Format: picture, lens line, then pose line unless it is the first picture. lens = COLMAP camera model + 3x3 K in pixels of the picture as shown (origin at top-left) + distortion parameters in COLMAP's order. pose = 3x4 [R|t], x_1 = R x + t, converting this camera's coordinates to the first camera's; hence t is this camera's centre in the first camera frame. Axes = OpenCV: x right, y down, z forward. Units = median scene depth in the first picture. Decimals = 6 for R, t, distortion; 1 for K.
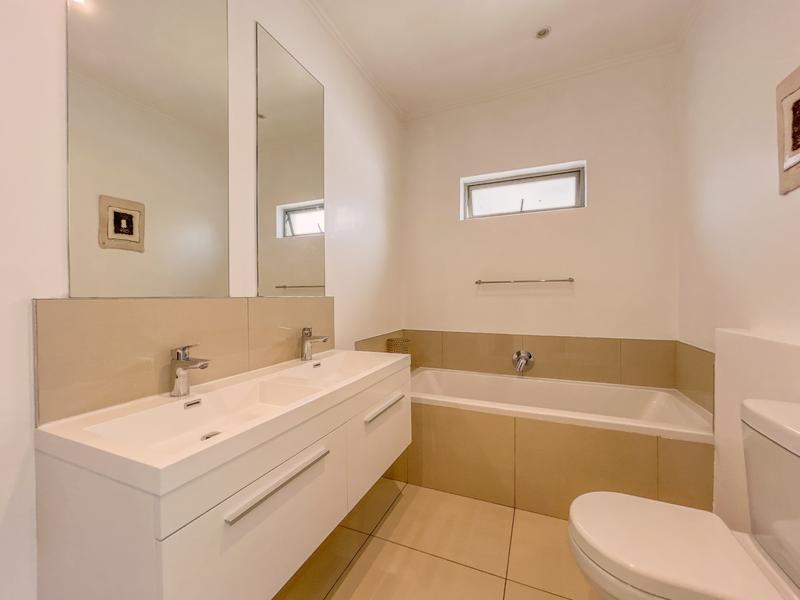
lens RADIAL K [[322.0, 0, 398.1], [0, 322.0, 297.1], [0, 0, 1]] dist [-0.002309, 0.000276]
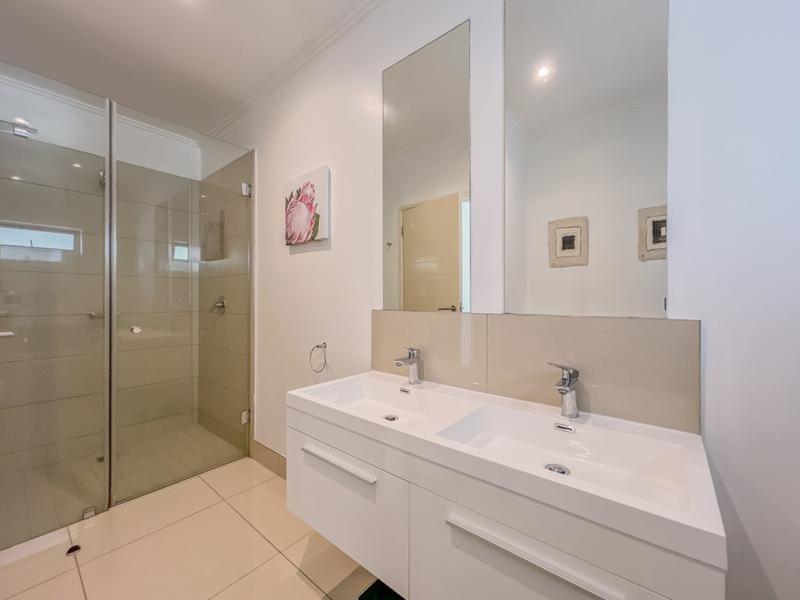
lens RADIAL K [[322.0, 0, 396.5], [0, 322.0, 299.4], [0, 0, 1]] dist [-0.002309, 0.000276]
pose [[-0.286403, -0.010094, -0.958056, 0.338331], [-0.013824, 0.999884, -0.006402, -0.020657], [0.958009, 0.011411, -0.286509, 0.719844]]
